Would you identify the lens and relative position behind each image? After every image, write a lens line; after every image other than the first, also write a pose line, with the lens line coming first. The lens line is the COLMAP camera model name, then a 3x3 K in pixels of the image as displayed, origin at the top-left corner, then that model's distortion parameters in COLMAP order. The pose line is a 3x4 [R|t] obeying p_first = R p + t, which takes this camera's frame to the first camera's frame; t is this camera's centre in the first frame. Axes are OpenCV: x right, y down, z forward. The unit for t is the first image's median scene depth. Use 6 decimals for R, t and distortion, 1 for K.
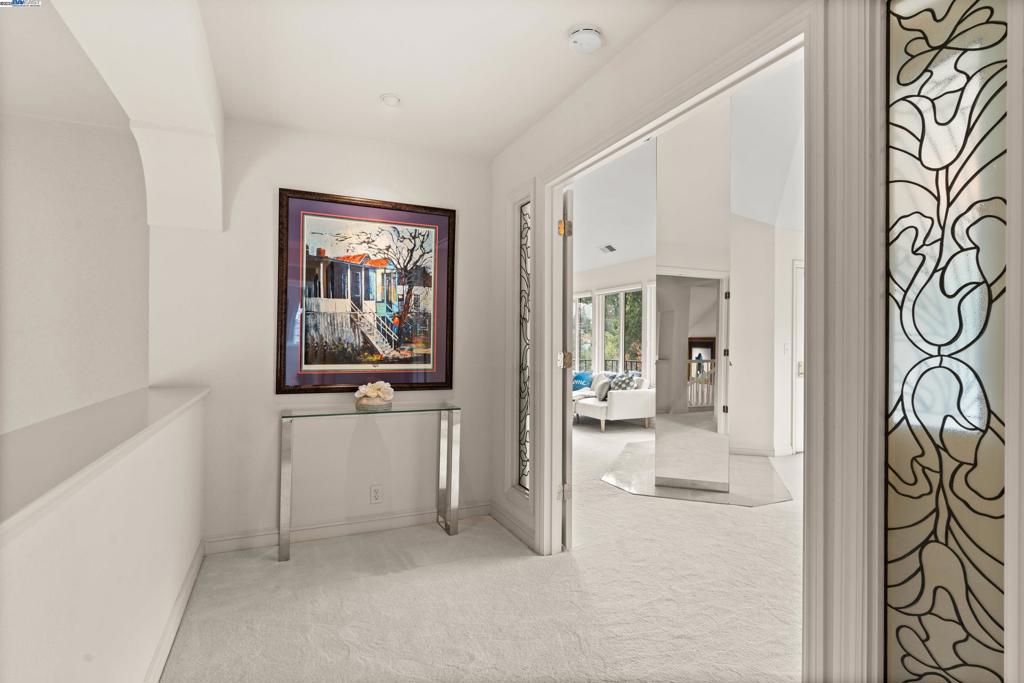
lens RADIAL K [[511.1, 0, 513.4], [0, 511.1, 343.2], [0, 0, 1]] dist [-0.003831, -0.000035]
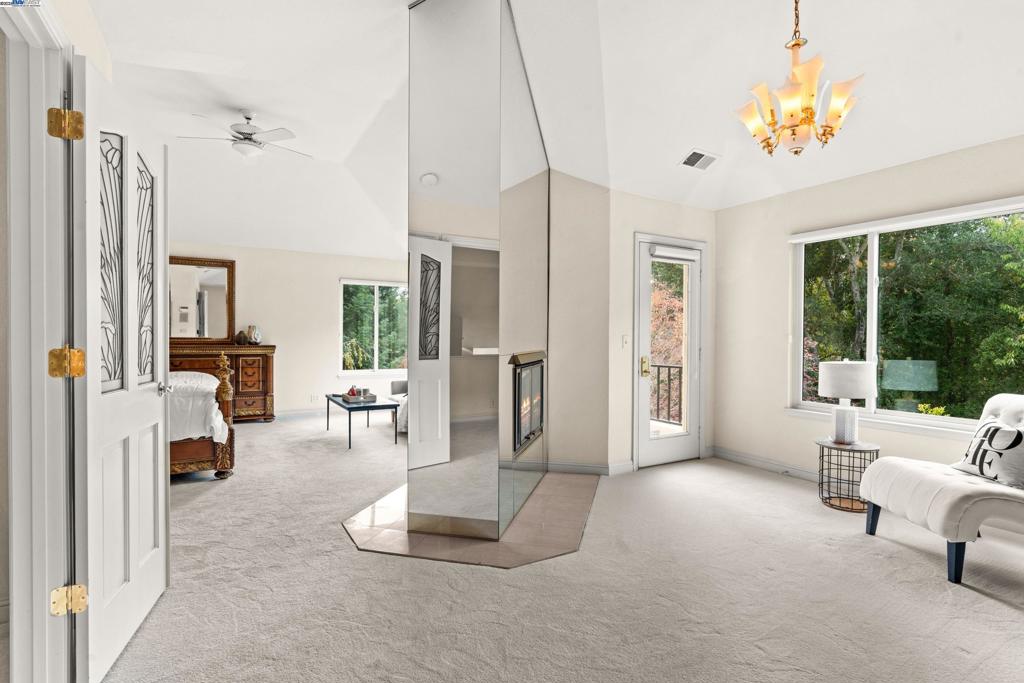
lens RADIAL K [[511.1, 0, 513.8], [0, 511.1, 339.0], [0, 0, 1]] dist [-0.003831, -0.000035]
pose [[0.994995, -0.001367, 0.099912, 0.223111], [0.000821, 0.999985, 0.005507, 0.002053], [-0.099918, -0.005397, 0.994981, 0.169261]]
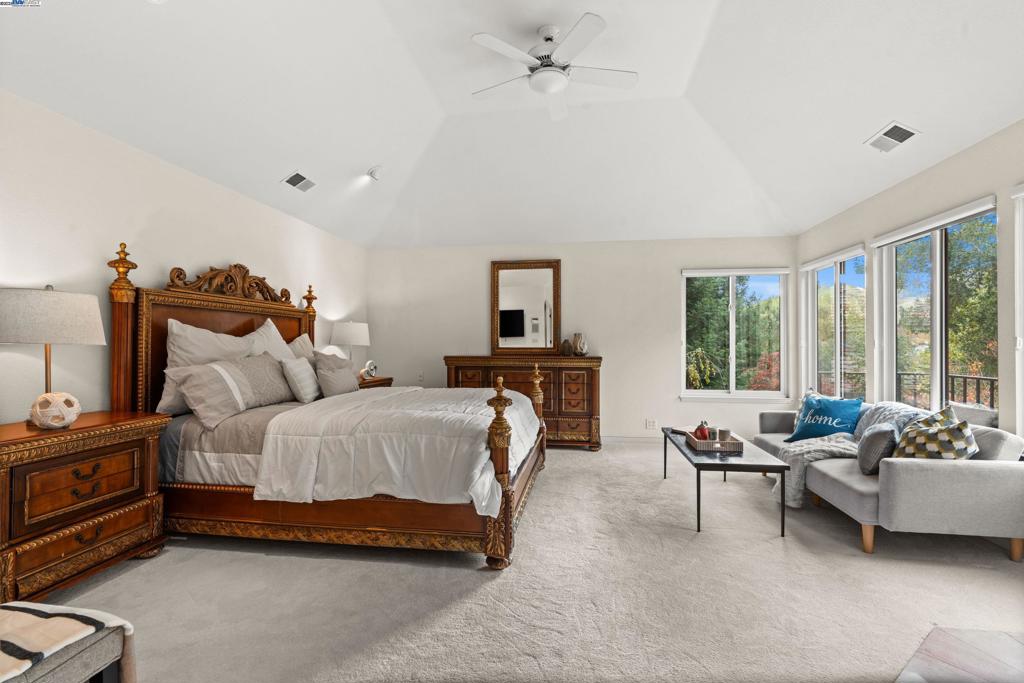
lens RADIAL K [[463.4, 0, 510.9], [0, 463.4, 341.5], [0, 0, 1]] dist [0.000549, 0.000275]
pose [[0.834478, -0.009078, -0.550967, 0.143134], [0.004286, 0.999941, -0.009983, 0.001965], [0.551025, 0.005969, 0.834468, 0.520781]]
